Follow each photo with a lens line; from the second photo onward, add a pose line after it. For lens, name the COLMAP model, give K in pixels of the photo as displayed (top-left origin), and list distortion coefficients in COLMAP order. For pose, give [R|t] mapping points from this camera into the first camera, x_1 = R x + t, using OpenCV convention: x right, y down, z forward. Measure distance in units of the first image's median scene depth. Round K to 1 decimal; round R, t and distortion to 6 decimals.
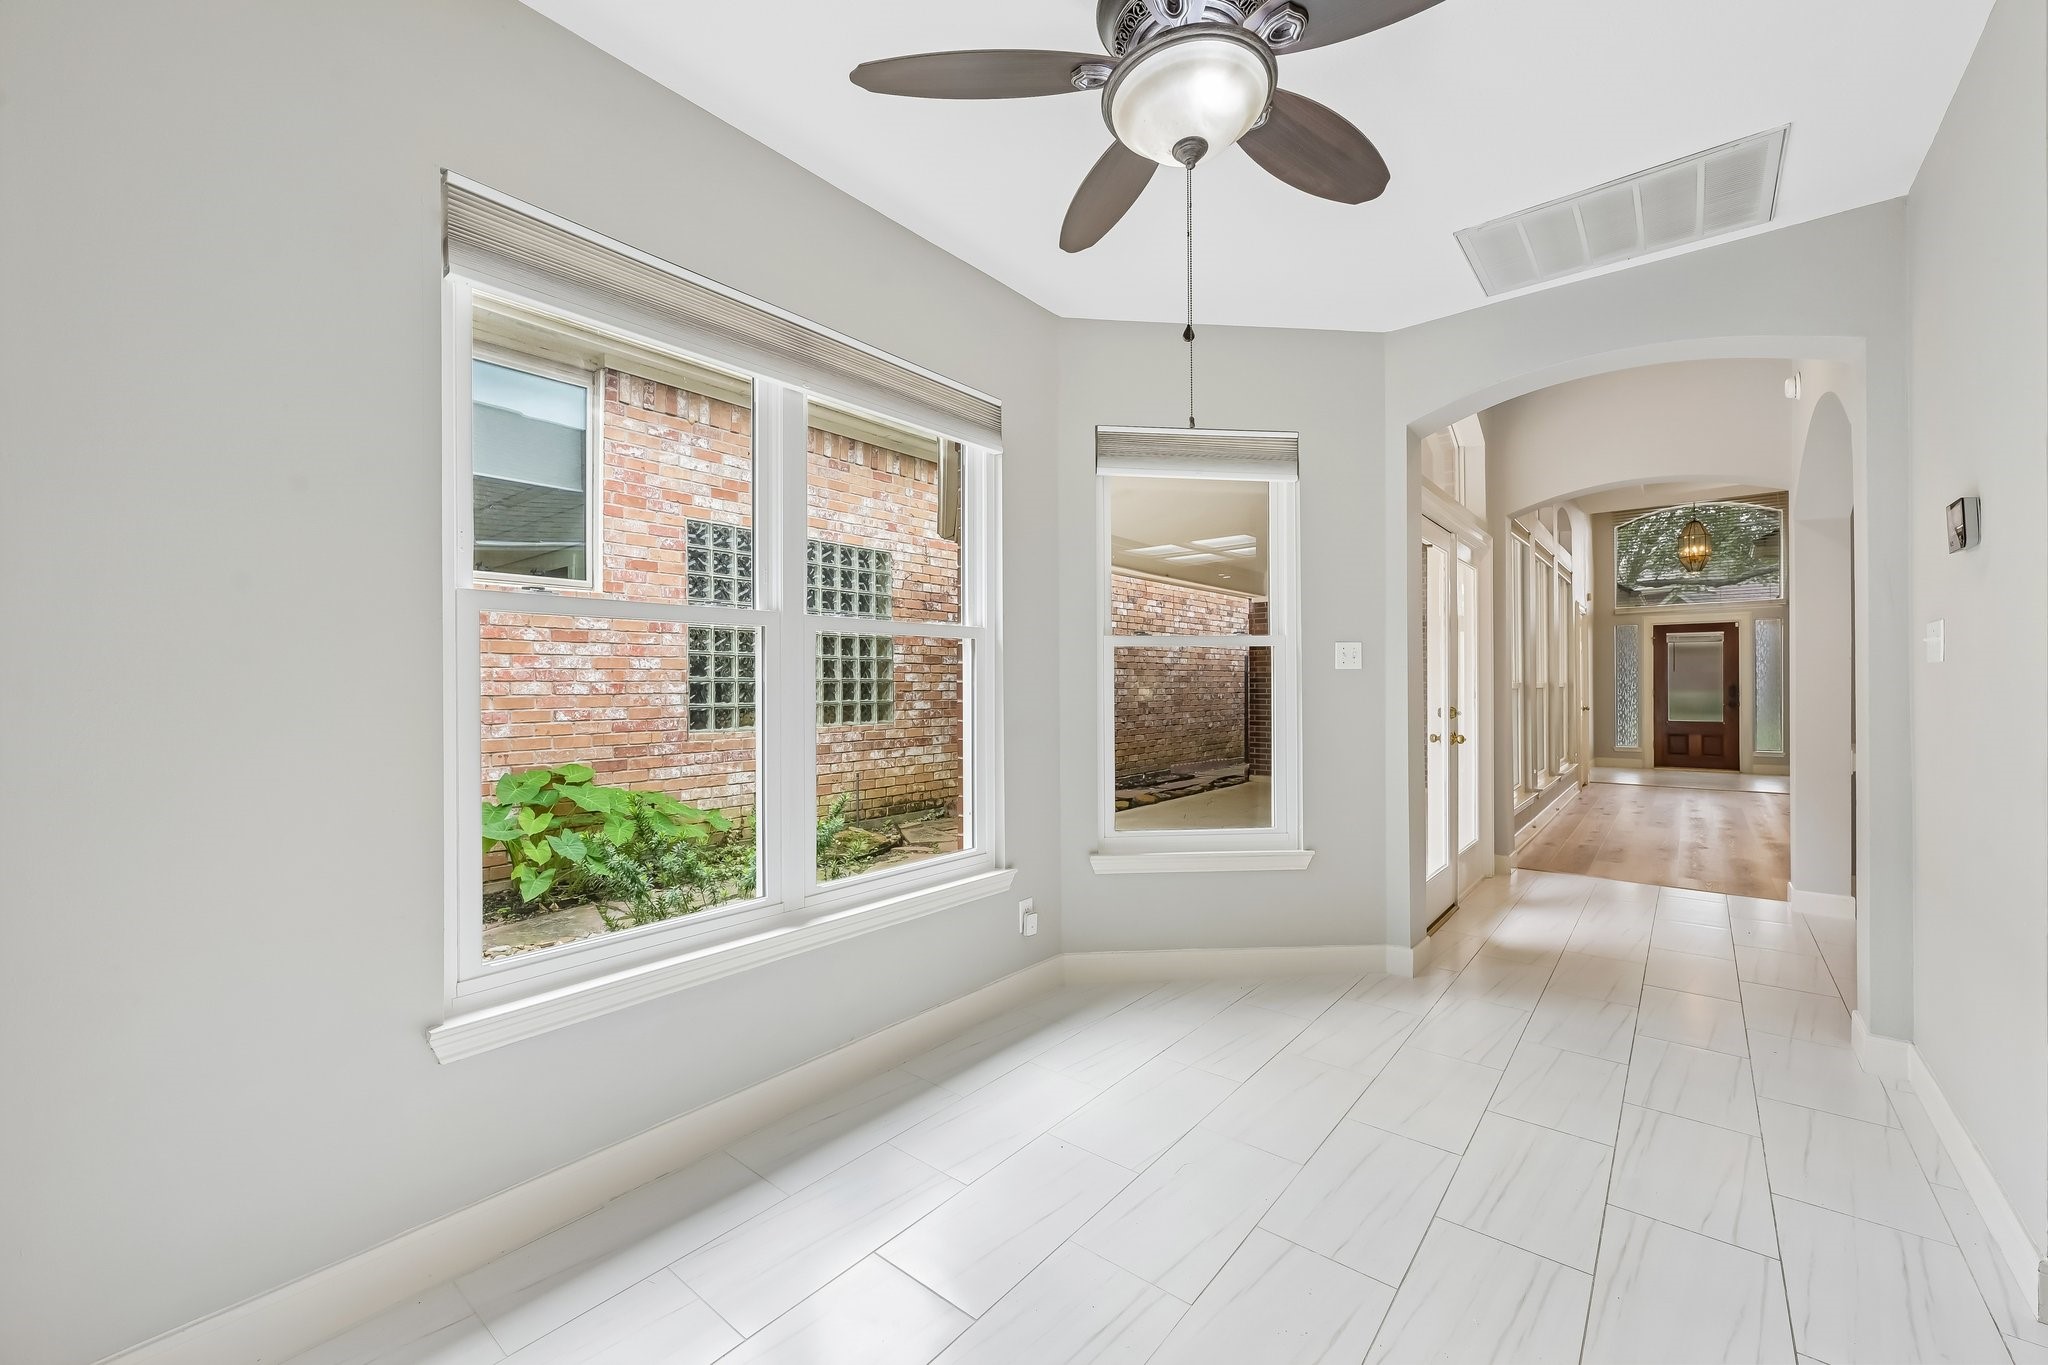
lens RADIAL K [[812.1, 0, 1021.8], [0, 812.1, 684.6], [0, 0, 1]] dist [-0.002946, 0.000357]
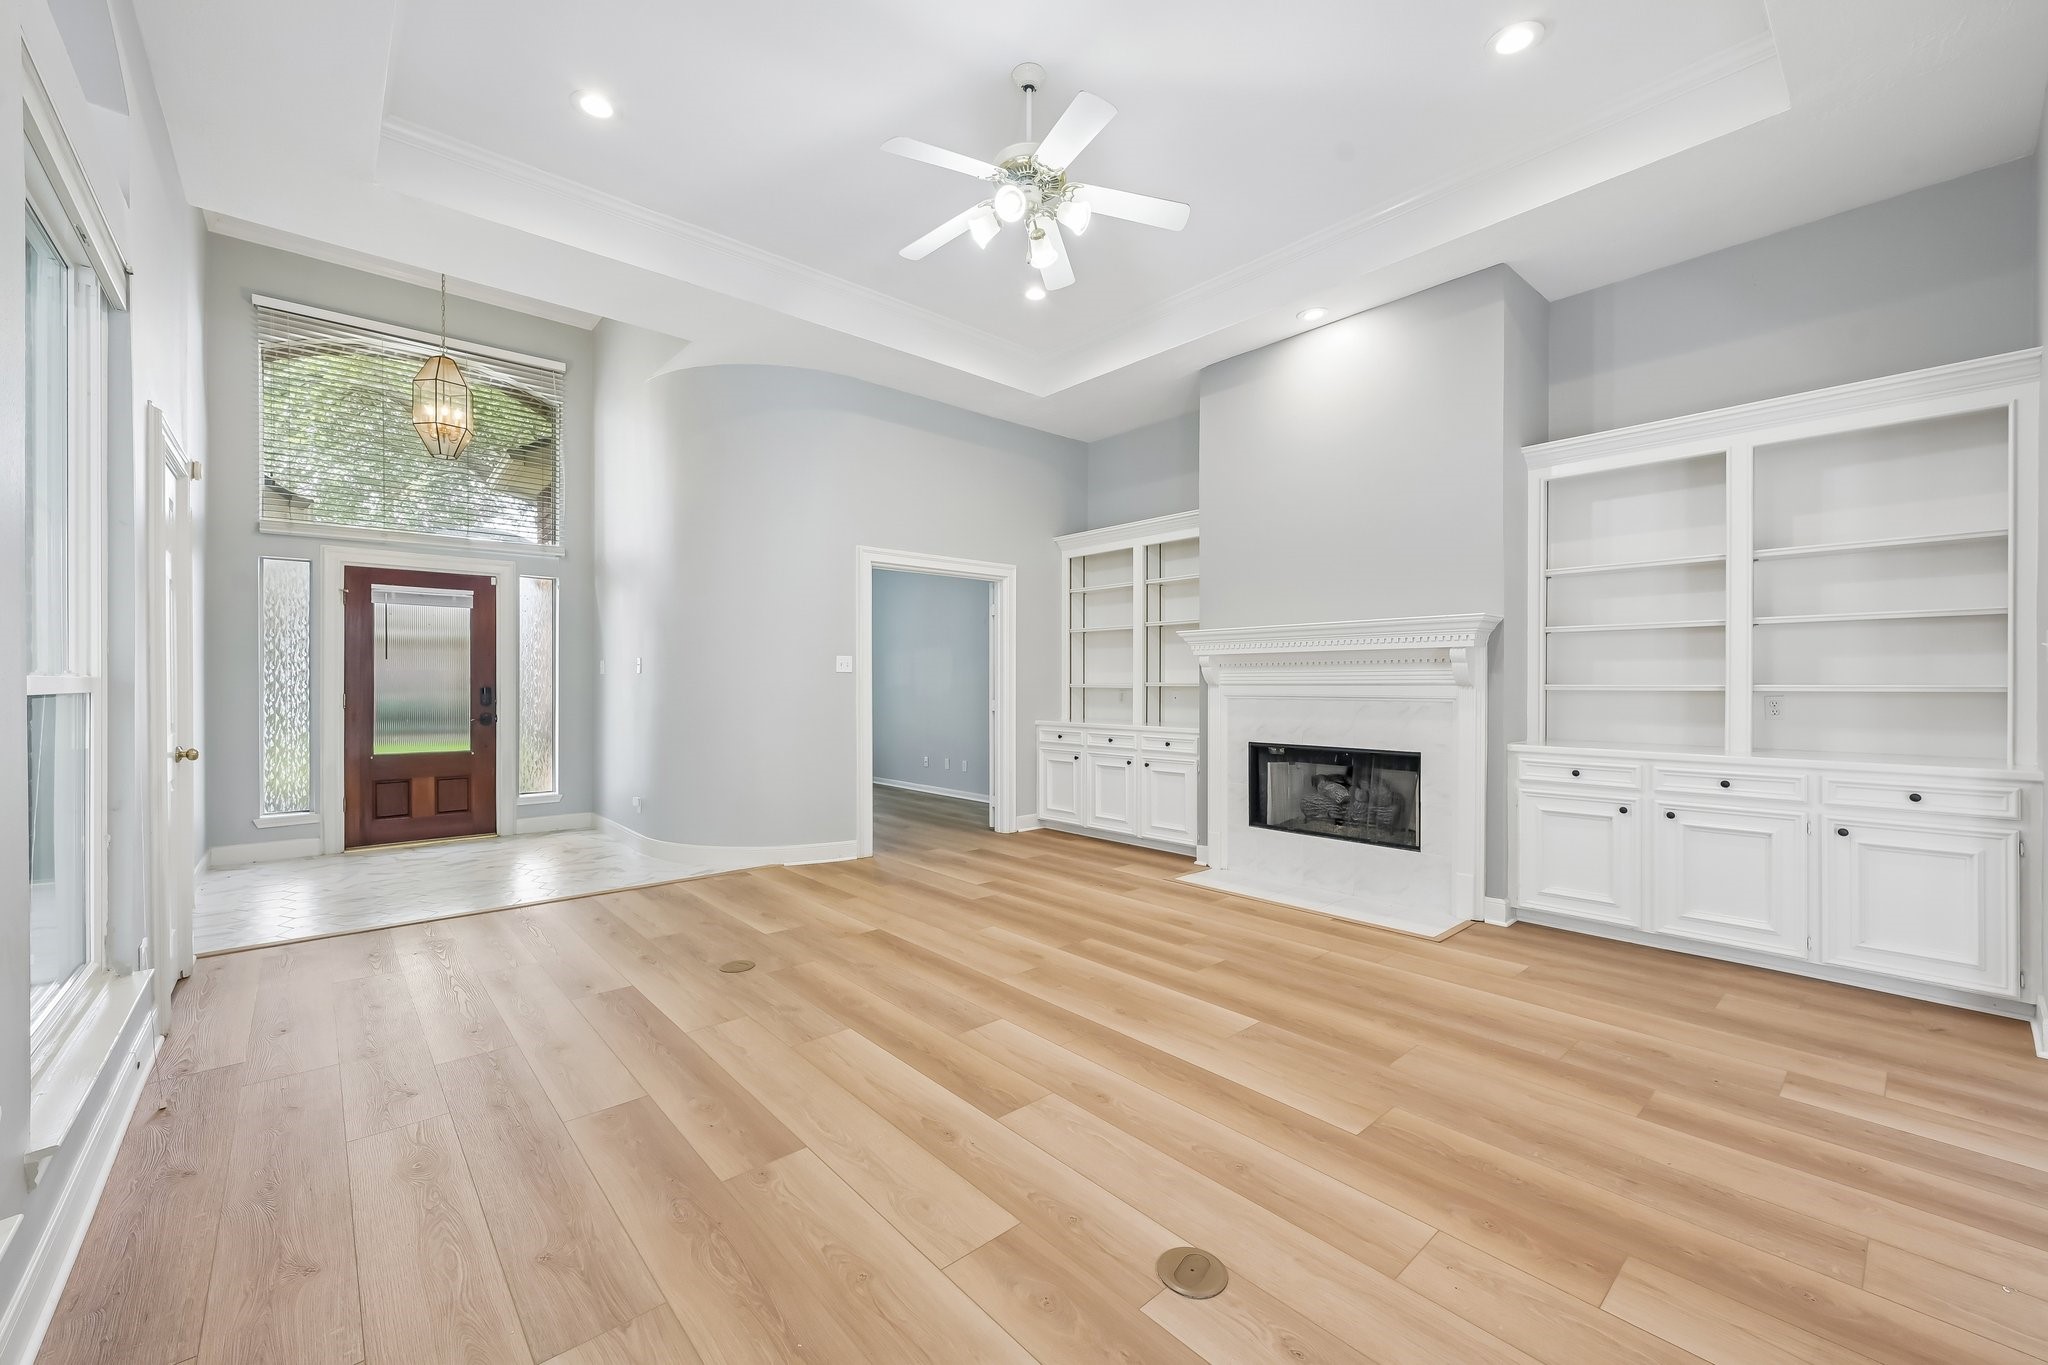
lens RADIAL K [[812.1, 0, 1023.4], [0, 812.1, 684.2], [0, 0, 1]] dist [-0.002946, 0.000357]
pose [[0.157206, 0.003183, 0.987561, 0.537007], [-0.003610, 0.999990, -0.002648, -0.000723], [-0.987559, -0.003149, 0.157216, 0.774493]]
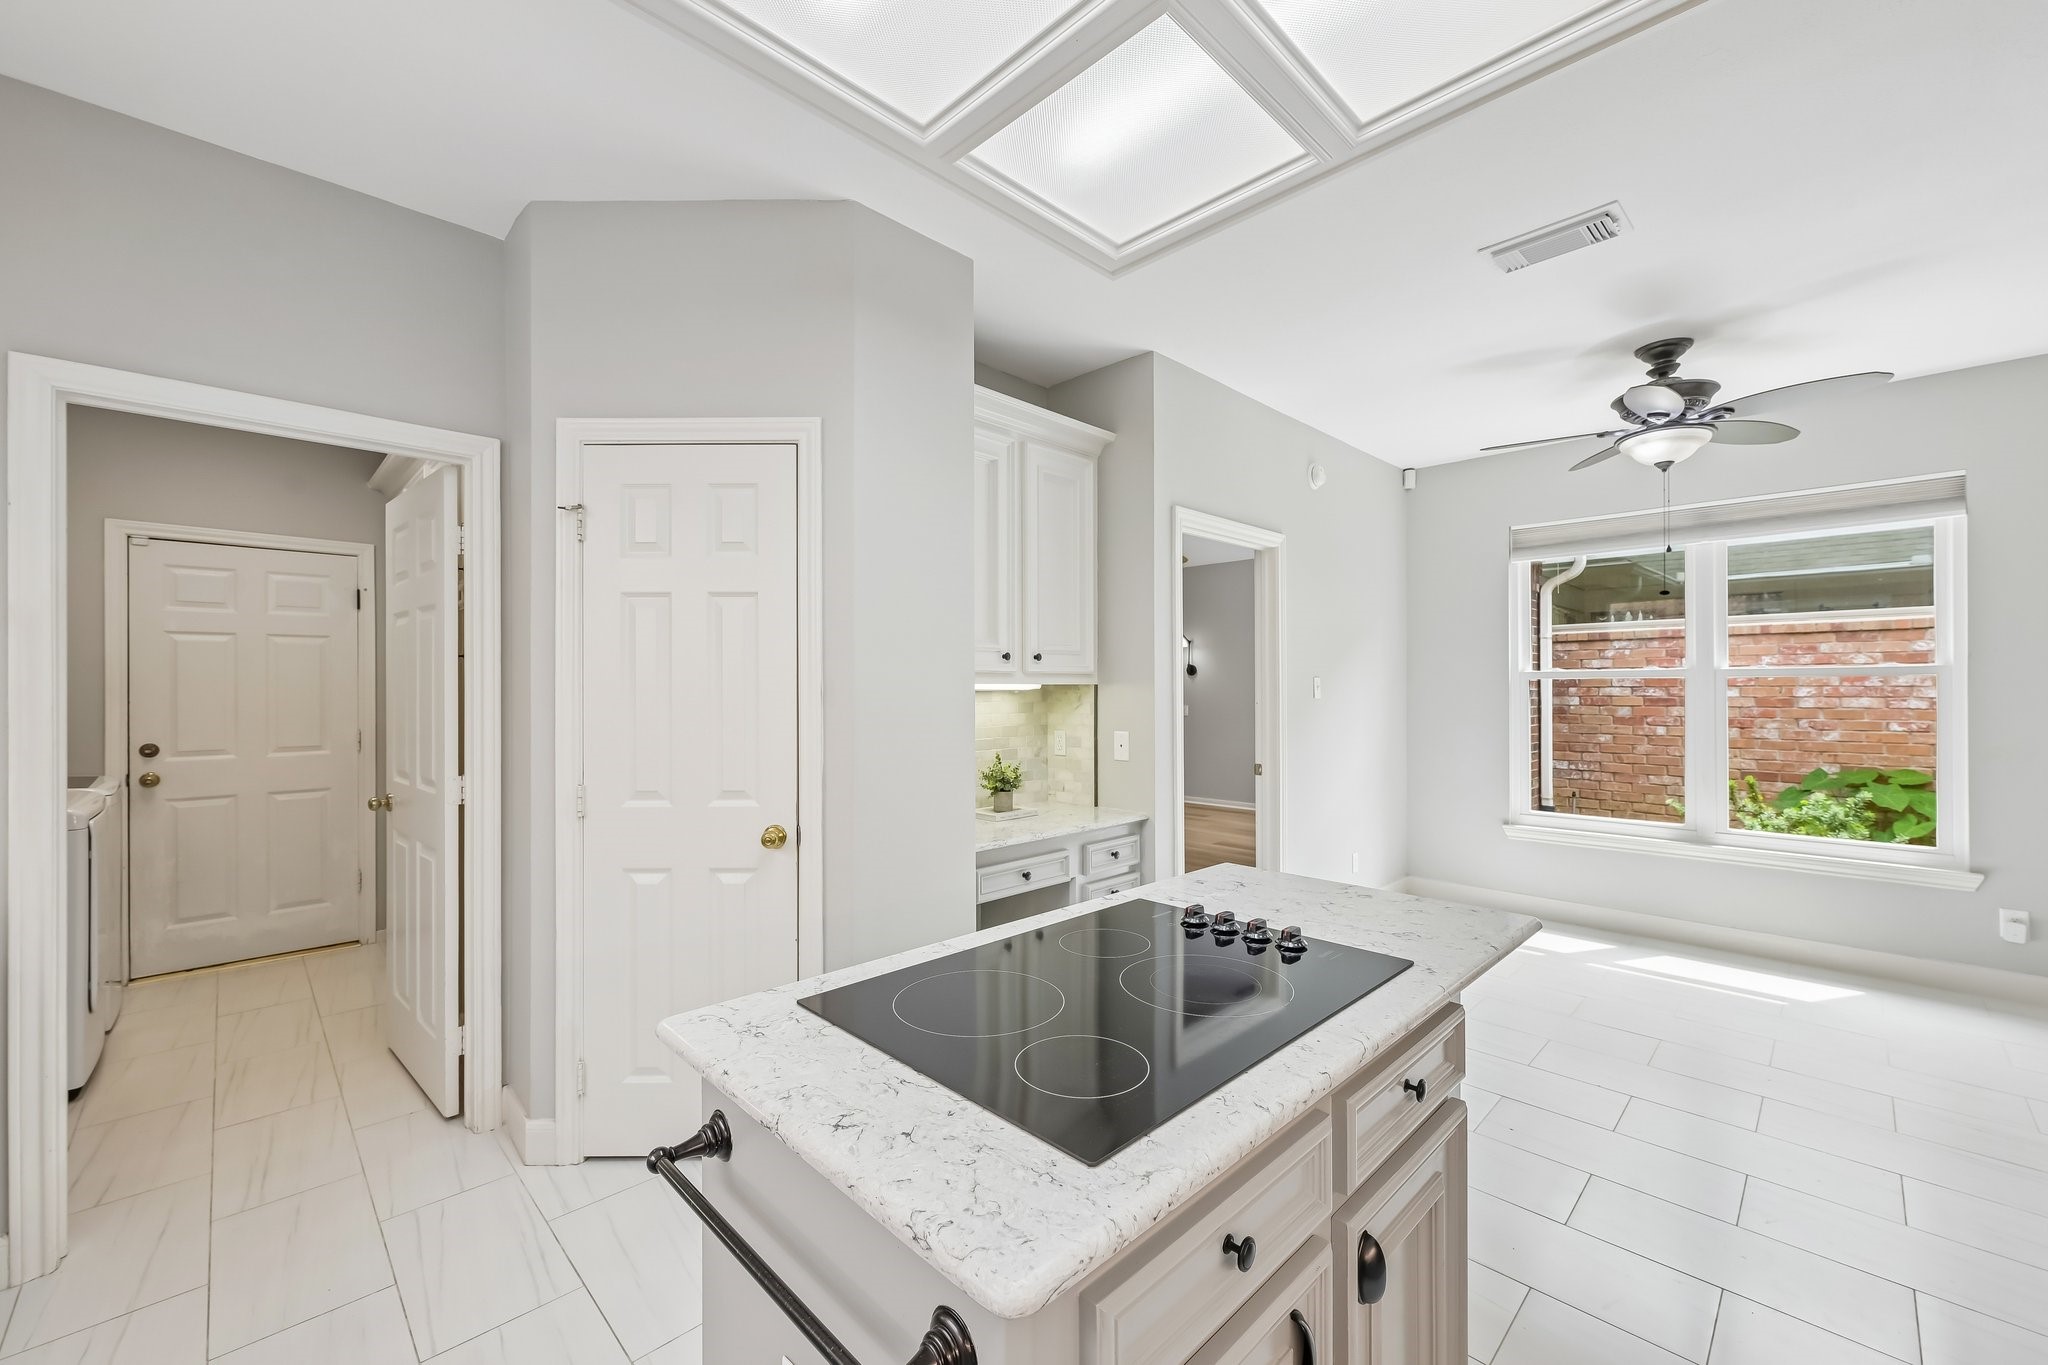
lens RADIAL K [[812.1, 0, 1022.8], [0, 812.1, 684.8], [0, 0, 1]] dist [-0.002946, 0.000357]
pose [[-0.103169, 0.001658, -0.994662, 0.510619], [0.001956, 0.999997, 0.001464, -0.018486], [0.994662, -0.001795, -0.103172, -0.092493]]
